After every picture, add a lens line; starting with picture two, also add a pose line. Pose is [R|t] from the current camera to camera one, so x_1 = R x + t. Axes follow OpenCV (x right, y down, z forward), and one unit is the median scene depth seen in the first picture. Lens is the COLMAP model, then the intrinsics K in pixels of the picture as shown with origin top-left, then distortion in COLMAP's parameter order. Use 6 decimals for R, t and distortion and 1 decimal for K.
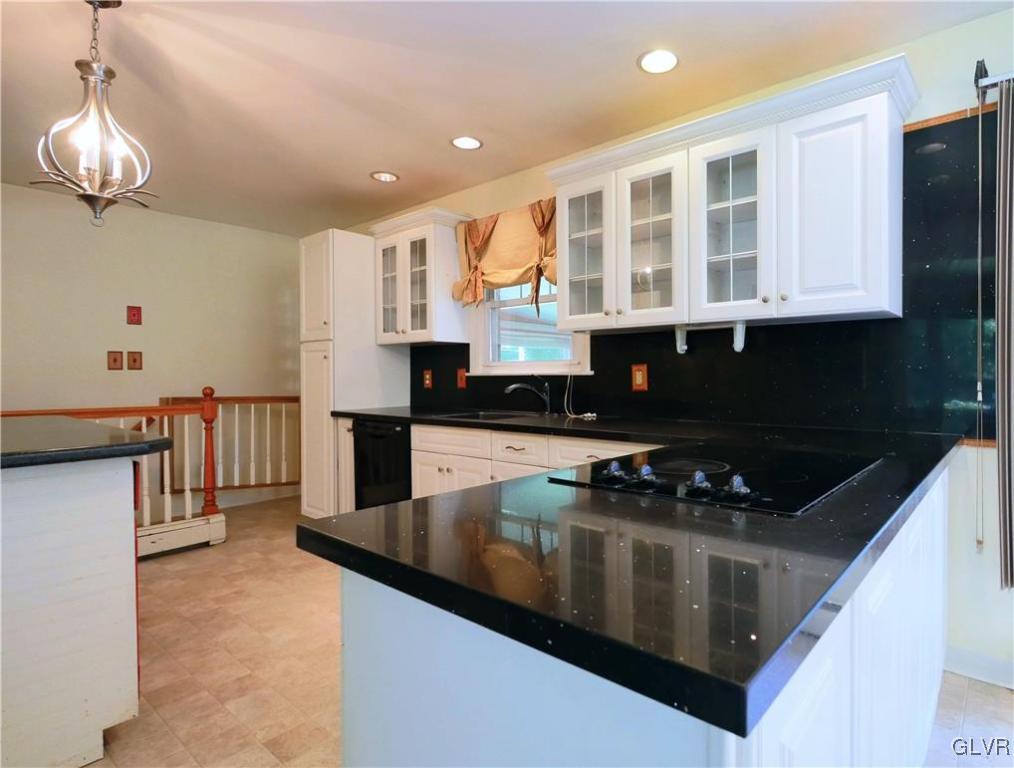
lens RADIAL K [[496.2, 0, 507.5], [0, 496.2, 379.4], [0, 0, 1]] dist [0.000046, 0.000088]
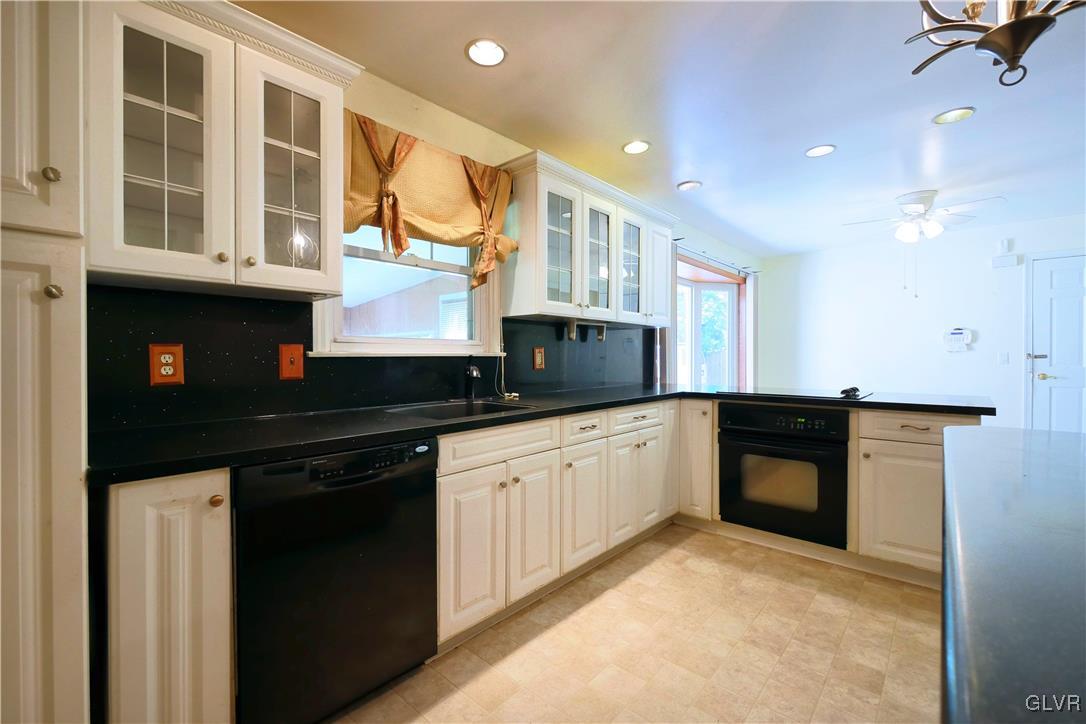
lens RADIAL K [[474.3, 0, 543.3], [0, 474.3, 360.3], [0, 0, 1]] dist [-0.001174, 0.000074]
pose [[0.028205, -0.002735, 0.999598, -0.694819], [0.011002, 0.999937, 0.002426, -0.001822], [-0.999542, 0.010929, 0.028233, 0.764376]]
